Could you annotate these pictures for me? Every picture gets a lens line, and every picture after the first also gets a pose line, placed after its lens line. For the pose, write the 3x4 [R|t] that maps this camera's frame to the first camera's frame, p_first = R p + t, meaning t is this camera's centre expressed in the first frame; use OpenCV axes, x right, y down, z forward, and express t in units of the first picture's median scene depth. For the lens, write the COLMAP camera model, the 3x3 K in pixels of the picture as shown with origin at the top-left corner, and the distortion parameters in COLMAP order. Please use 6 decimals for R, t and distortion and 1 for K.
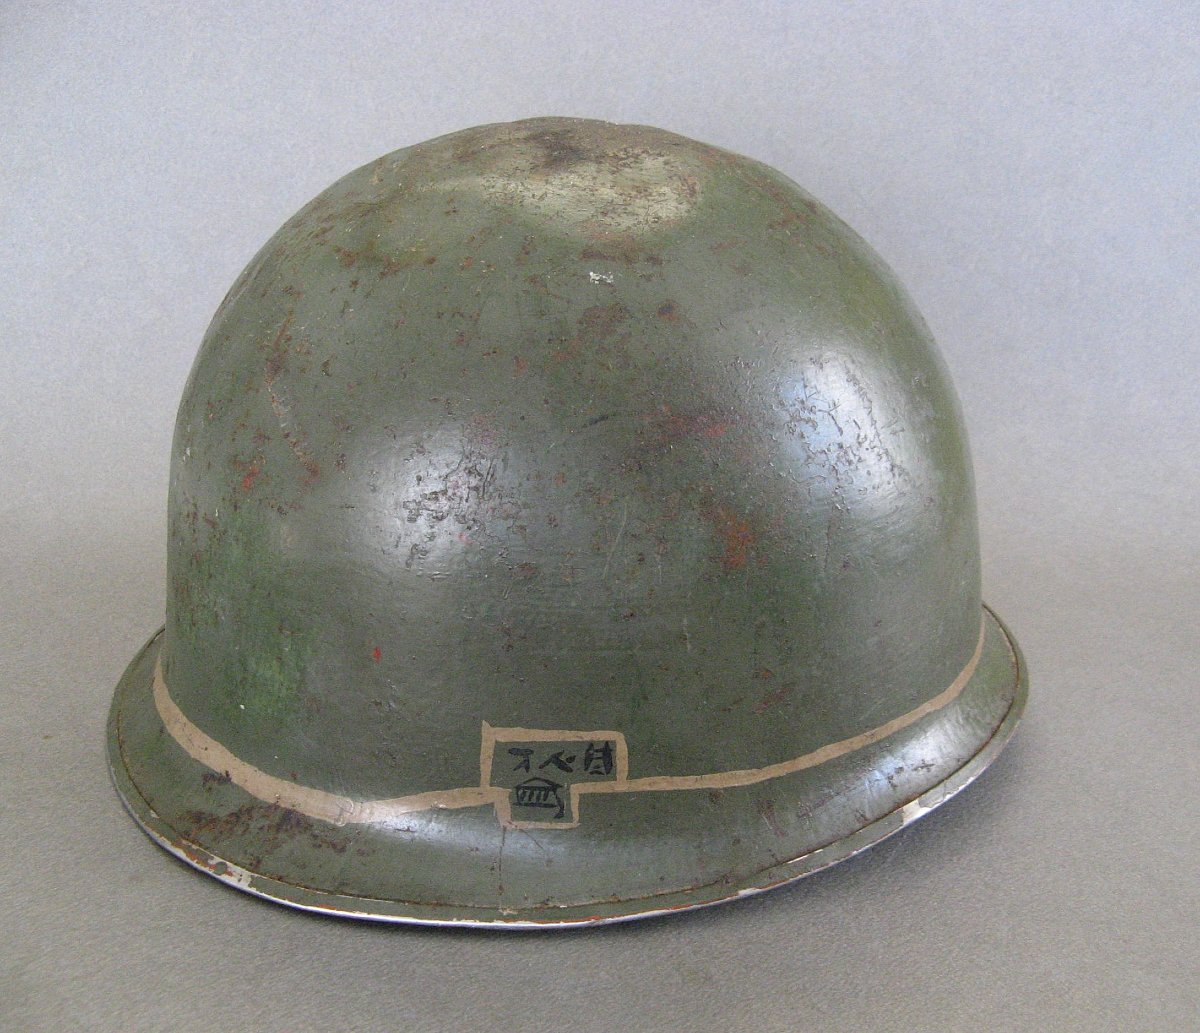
lens RADIAL K [[1373.4, 0, 603.8], [0, 1373.4, 512.3], [0, 0, 1]] dist [-0.022320, 0.000000]
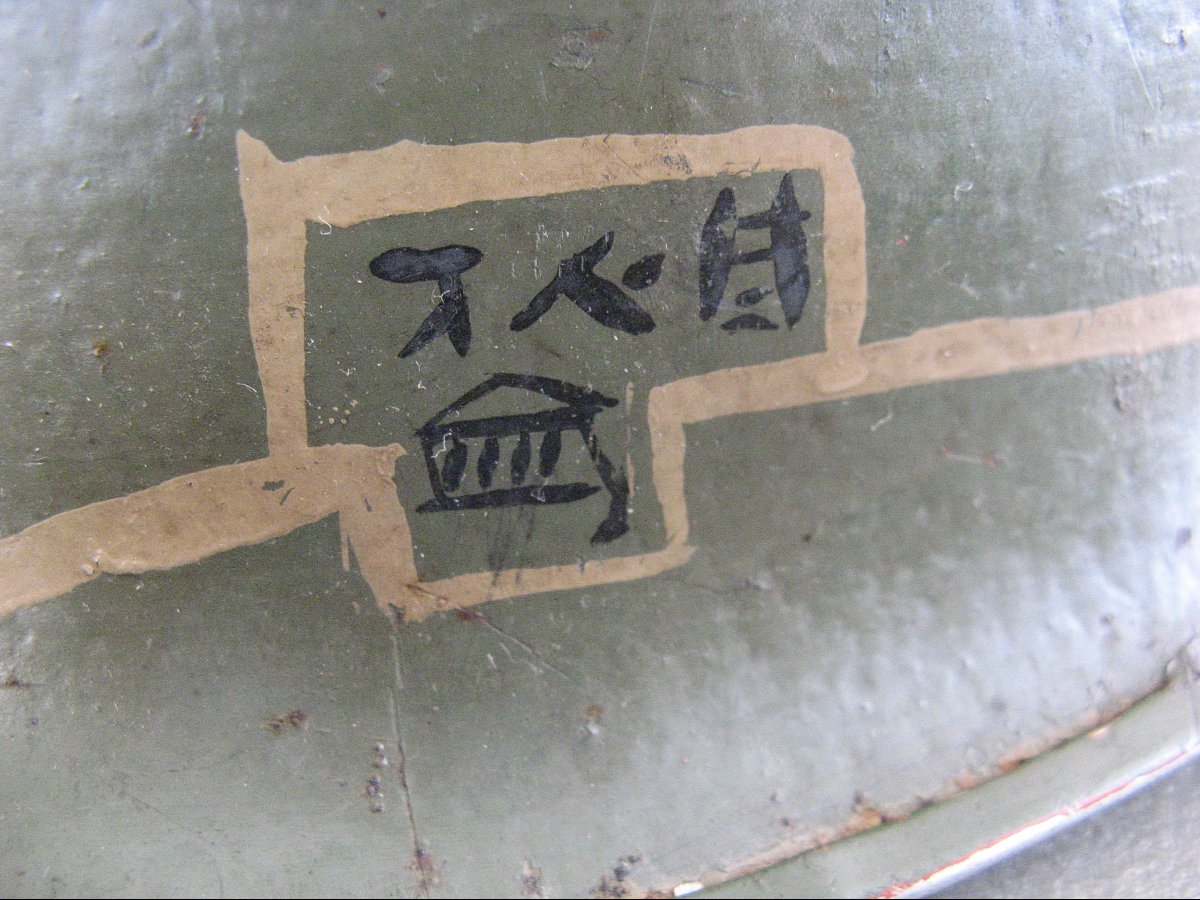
lens RADIAL K [[1219.4, 0, 600.9], [0, 1219.4, 450.1], [0, 0, 1]] dist [-0.134352, 0.000000]
pose [[0.979233, -0.132853, 0.153141, -0.066339], [0.125572, 0.990485, 0.056321, 0.195944], [-0.159167, -0.035921, 0.986598, 0.790212]]
